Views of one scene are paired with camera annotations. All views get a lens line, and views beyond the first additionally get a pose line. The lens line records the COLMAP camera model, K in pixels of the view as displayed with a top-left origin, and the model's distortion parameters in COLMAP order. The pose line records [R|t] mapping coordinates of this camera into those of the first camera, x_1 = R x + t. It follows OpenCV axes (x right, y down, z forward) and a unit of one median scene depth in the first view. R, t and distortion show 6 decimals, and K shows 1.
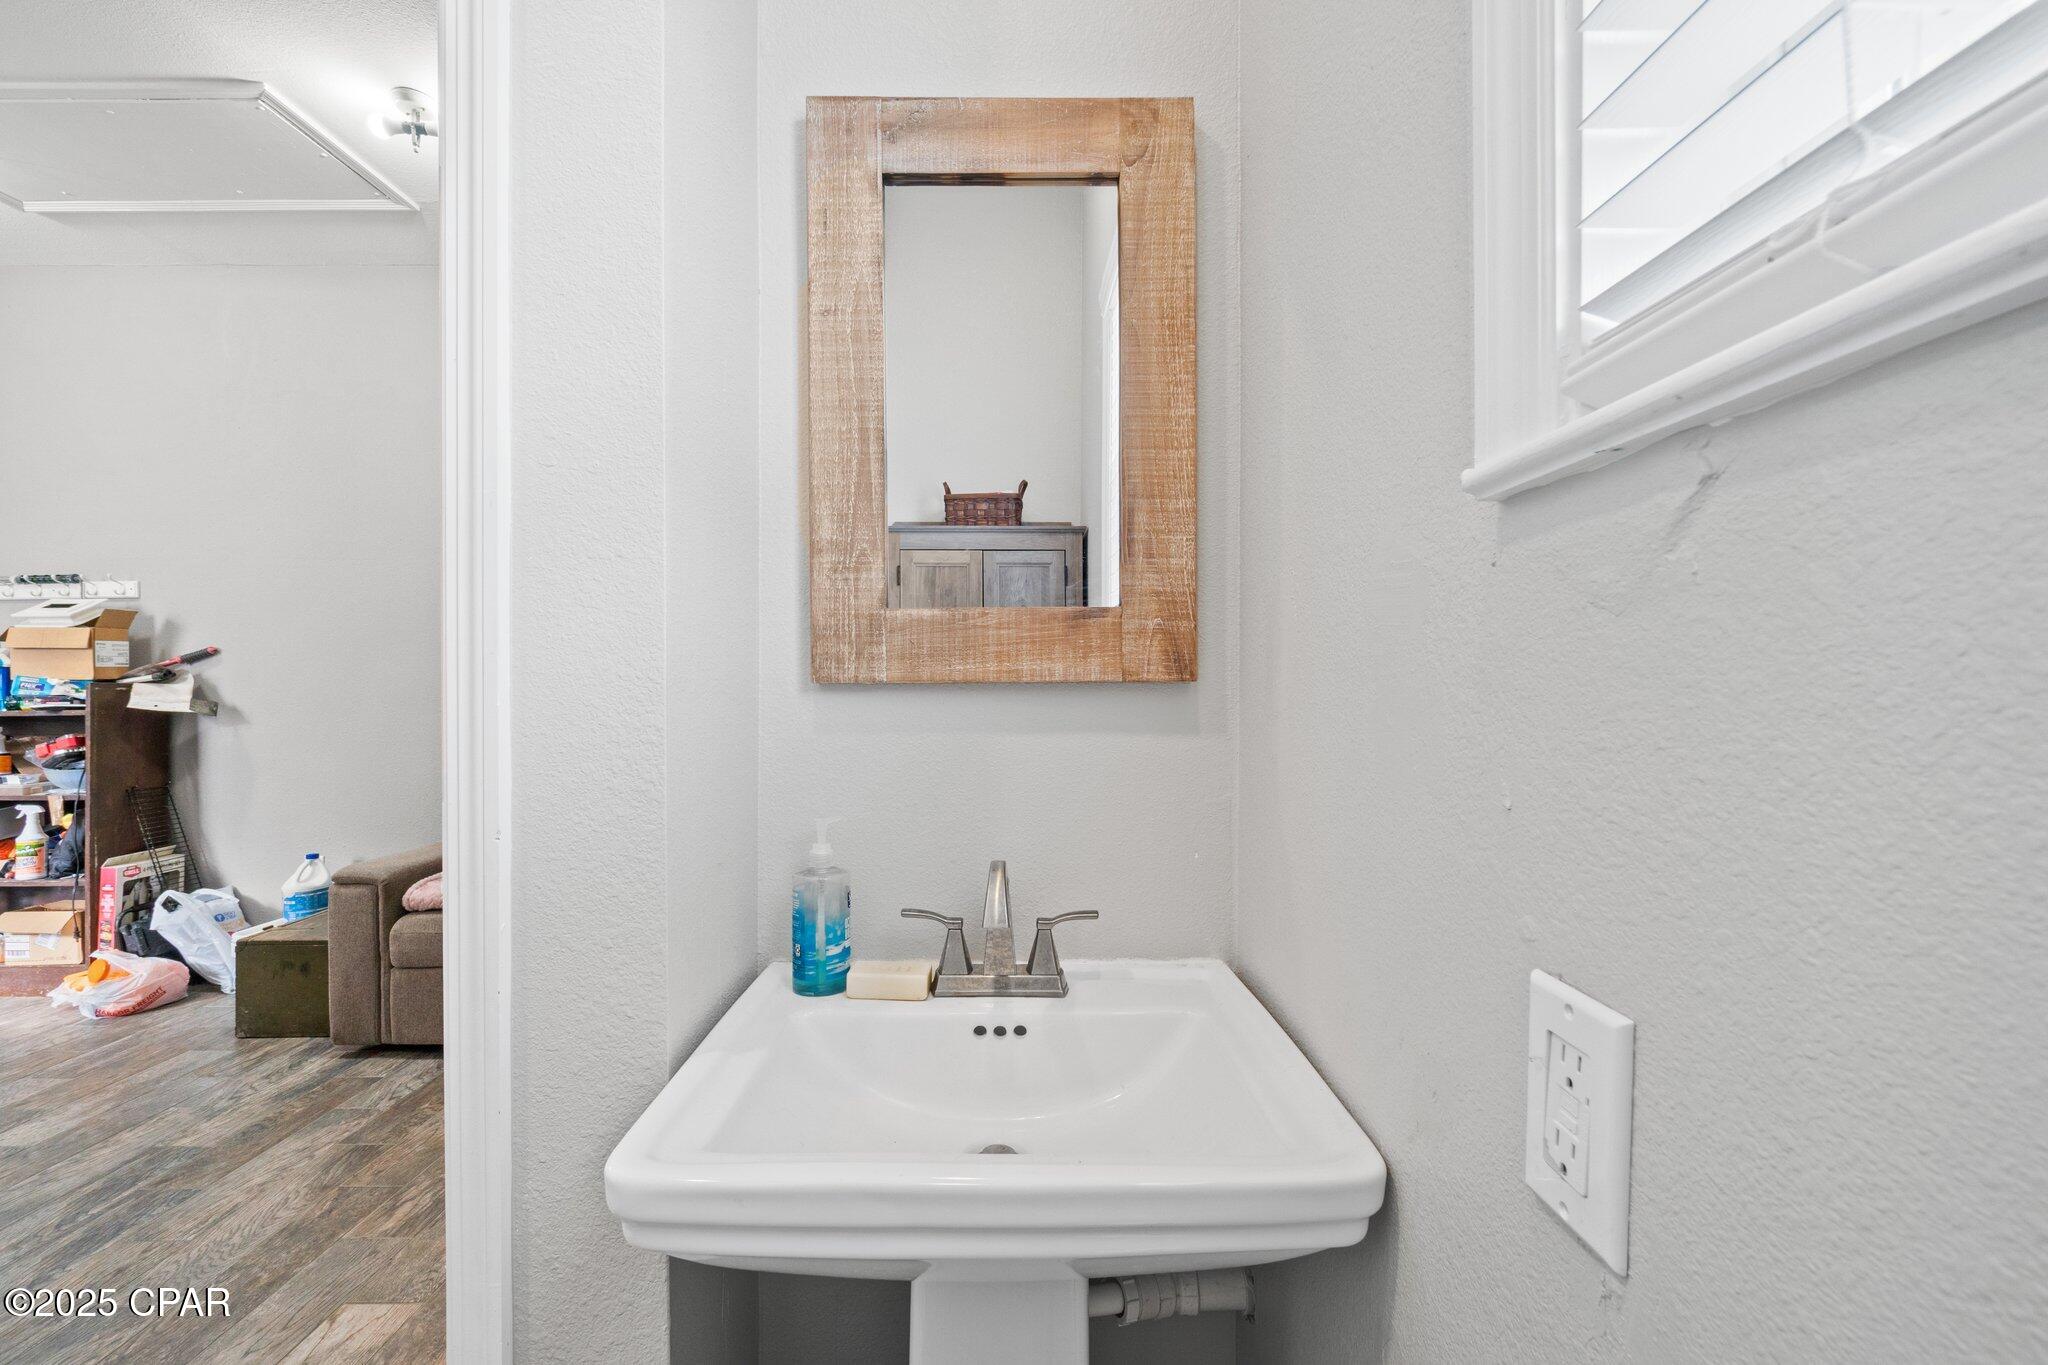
lens RADIAL K [[884.8, 0, 1015.6], [0, 884.8, 691.3], [0, 0, 1]] dist [-0.002569, -0.000301]
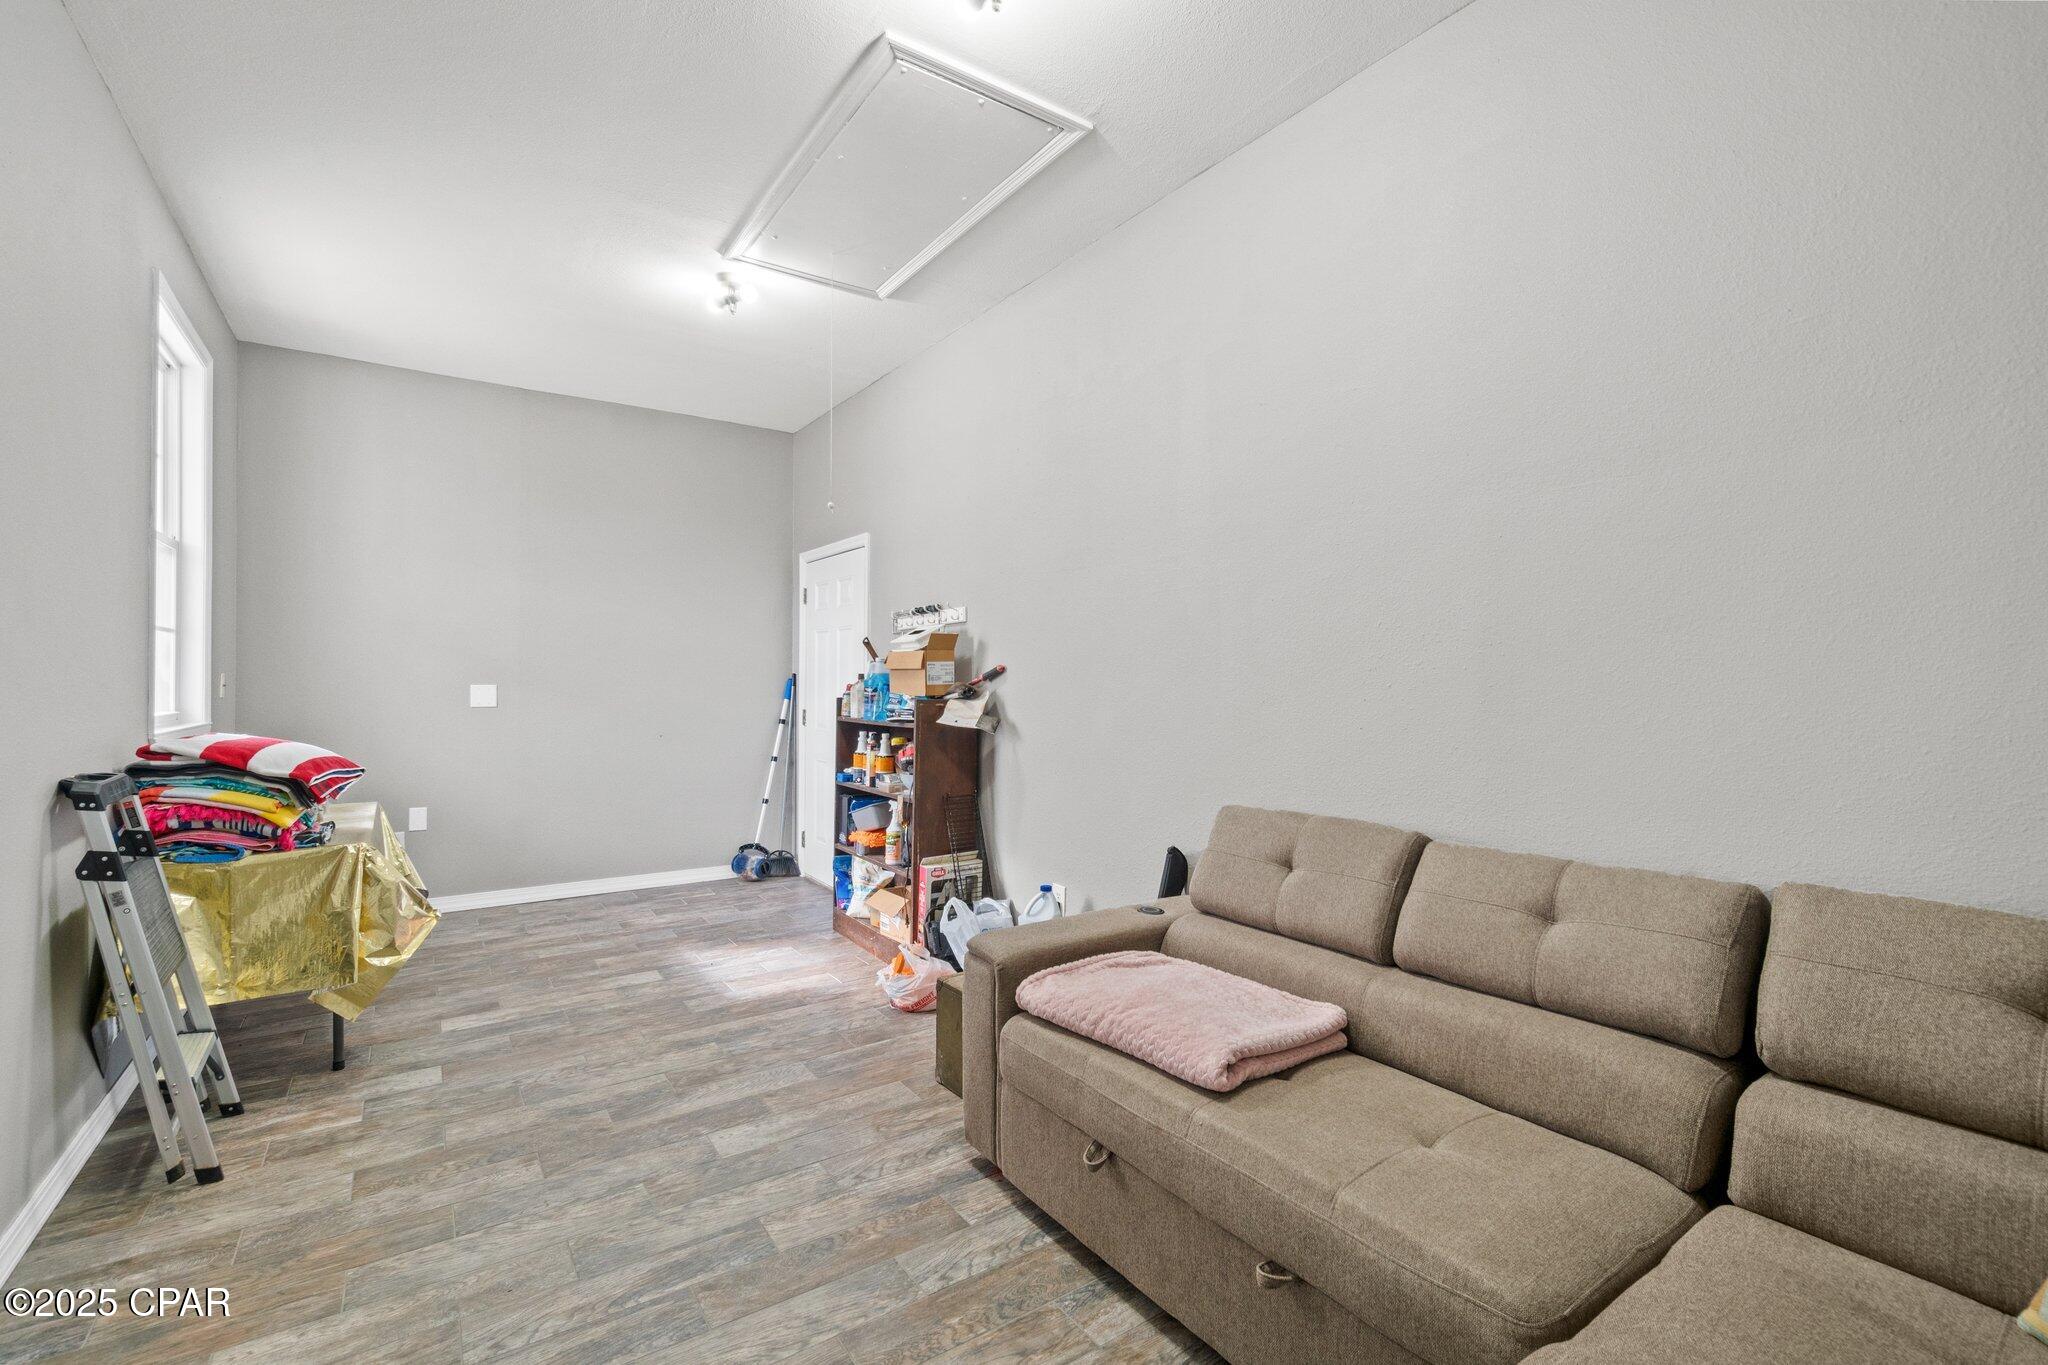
lens RADIAL K [[884.8, 0, 1021.4], [0, 884.8, 679.3], [0, 0, 1]] dist [-0.002569, -0.000301]
pose [[0.561210, 0.002370, -0.827670, -0.036901], [-0.007437, 0.999970, -0.002180, -0.034046], [0.827640, 0.007378, 0.561210, 0.472690]]
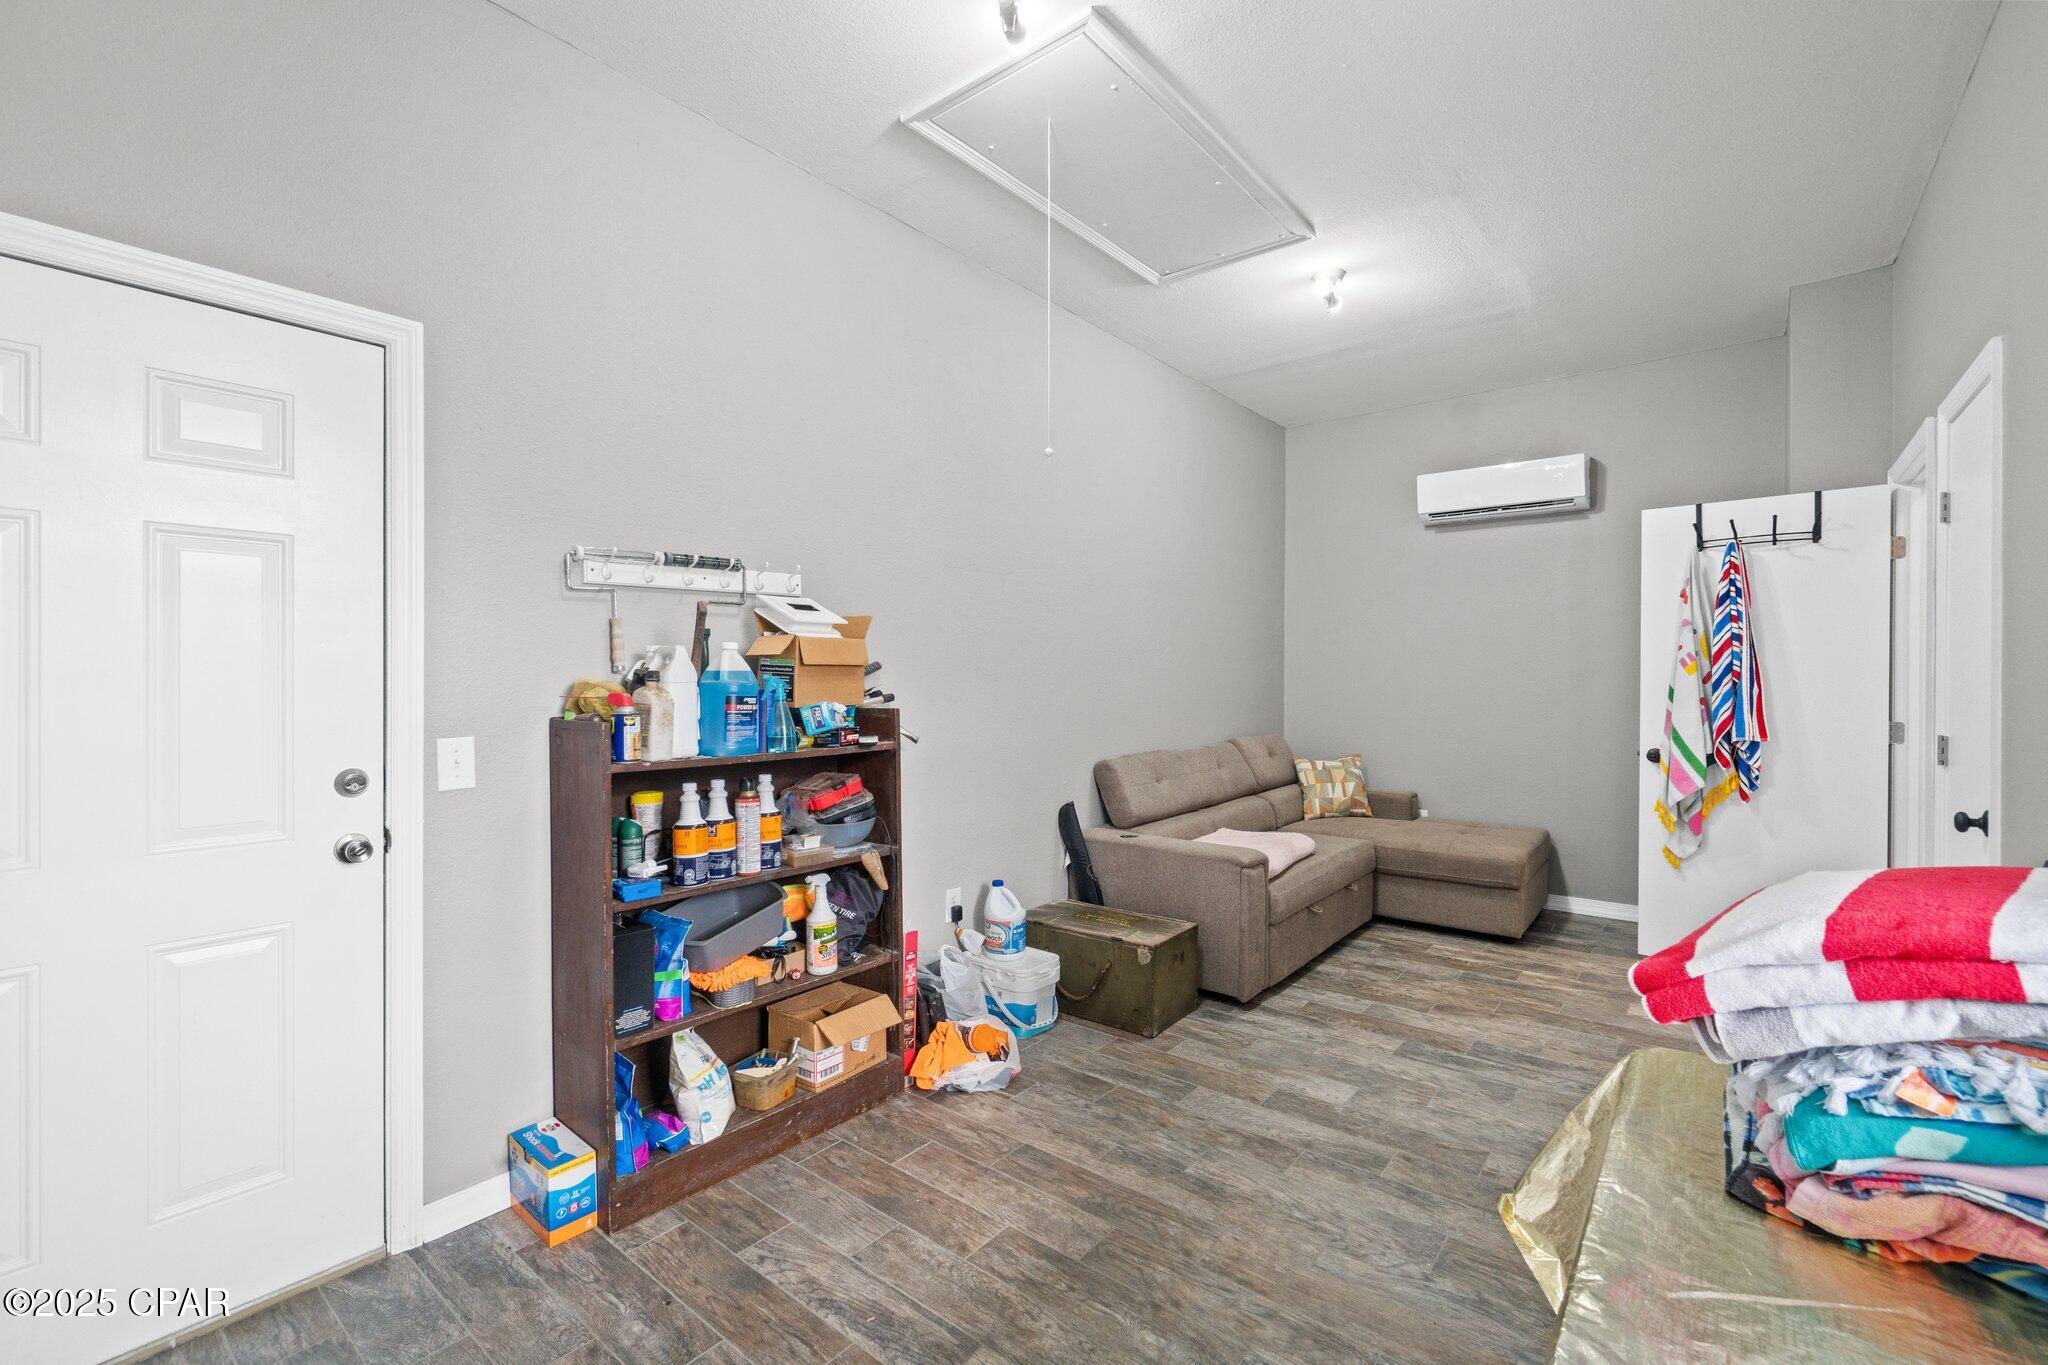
lens RADIAL K [[884.8, 0, 1020.4], [0, 884.8, 668.9], [0, 0, 1]] dist [-0.002569, -0.000301]
pose [[0.638330, 0.004589, 0.769750, -1.590456], [0.003025, 0.999960, -0.008470, -0.038346], [-0.769757, 0.007736, 0.638290, 0.386162]]
